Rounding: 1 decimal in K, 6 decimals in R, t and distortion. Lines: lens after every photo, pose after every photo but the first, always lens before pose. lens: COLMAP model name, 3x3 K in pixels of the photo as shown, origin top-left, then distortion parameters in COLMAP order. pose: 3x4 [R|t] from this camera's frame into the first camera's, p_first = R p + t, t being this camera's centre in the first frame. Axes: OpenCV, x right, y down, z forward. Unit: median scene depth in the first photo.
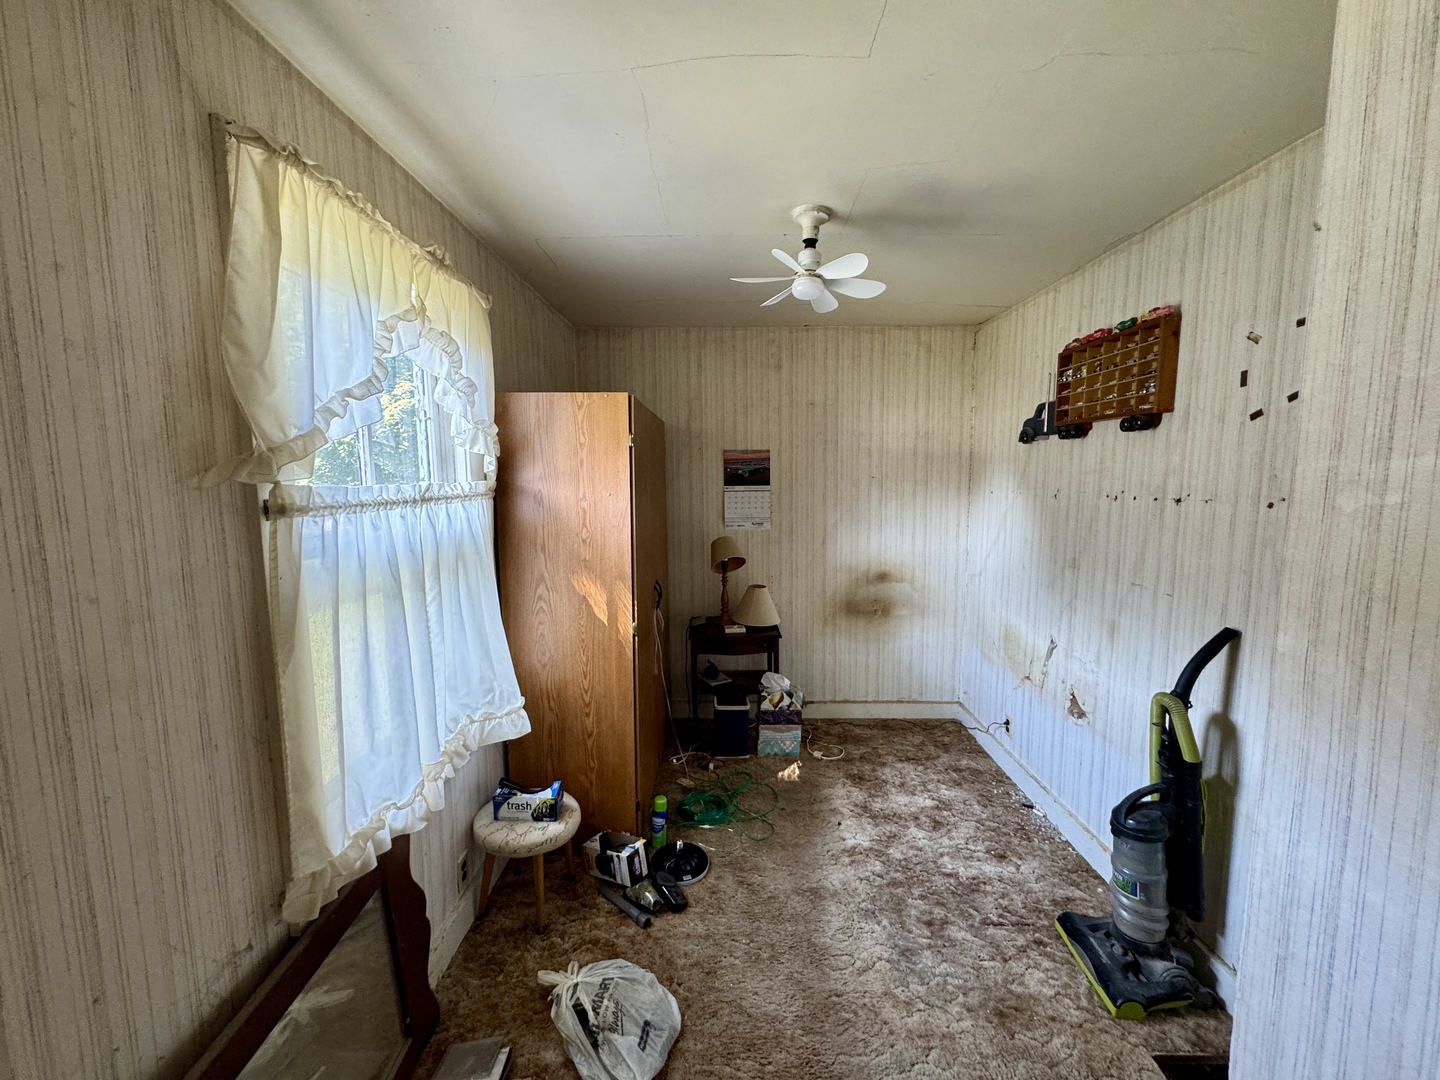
lens RADIAL K [[579.3, 0, 717.2], [0, 579.3, 542.6], [0, 0, 1]] dist [-0.000178, 0.000027]
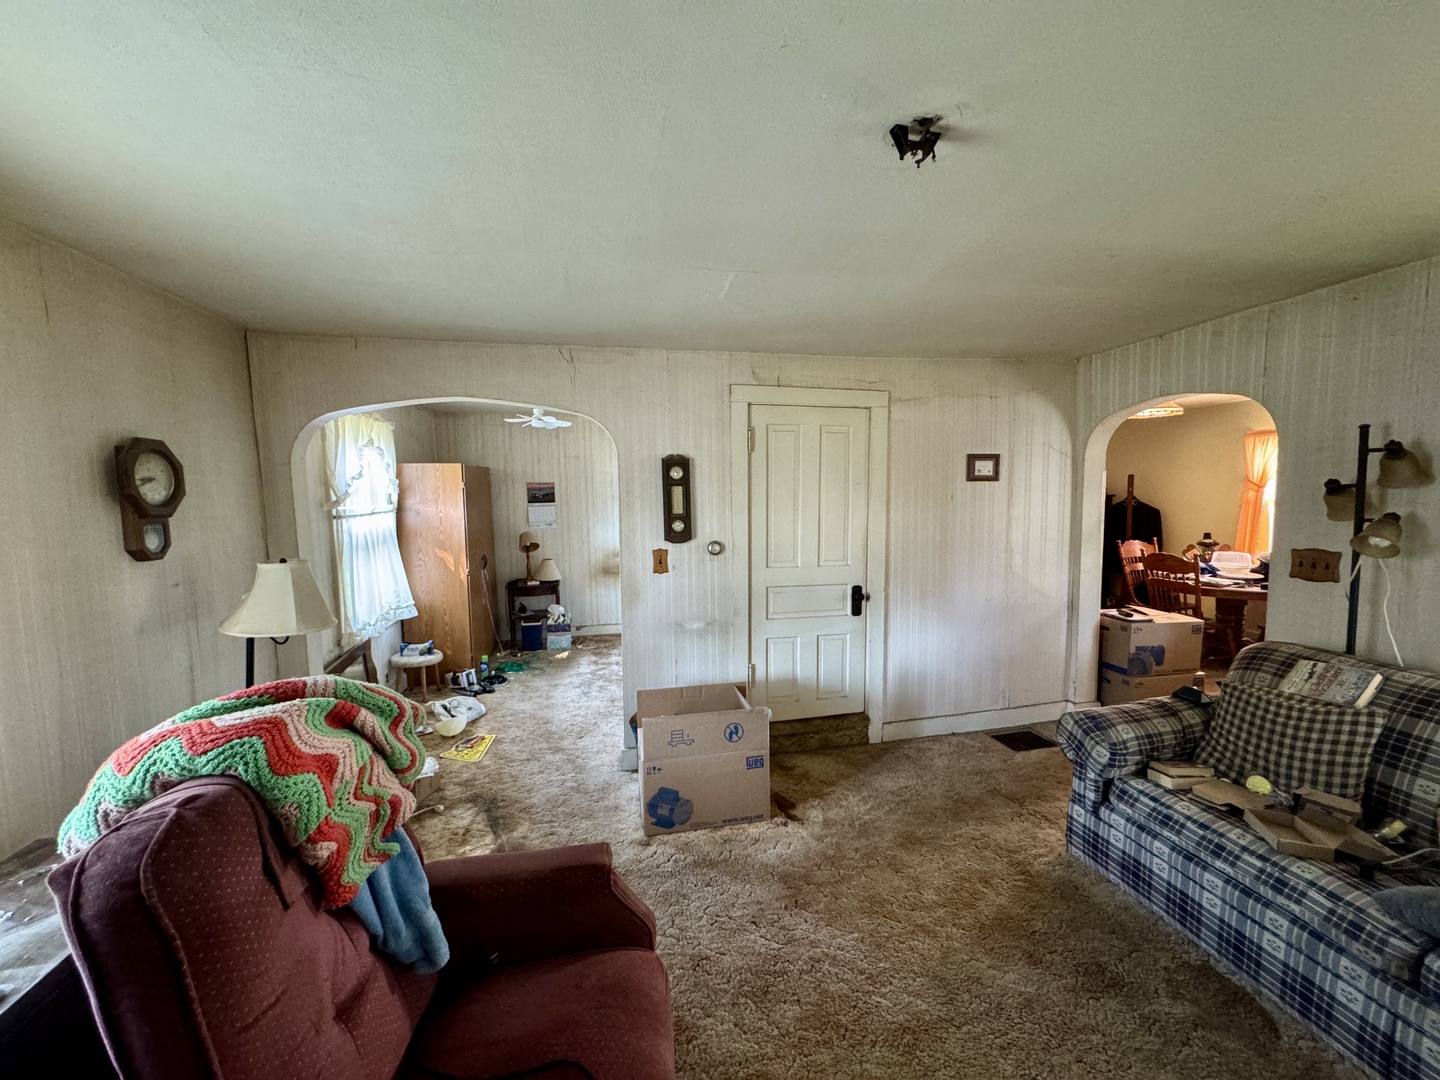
lens RADIAL K [[579.3, 0, 725.0], [0, 579.3, 540.2], [0, 0, 1]] dist [-0.000178, 0.000027]
pose [[0.973854, -0.027456, 0.225510, 0.225623], [0.032146, 0.999336, -0.017152, 0.072587], [-0.224889, 0.023953, 0.974090, -0.968868]]
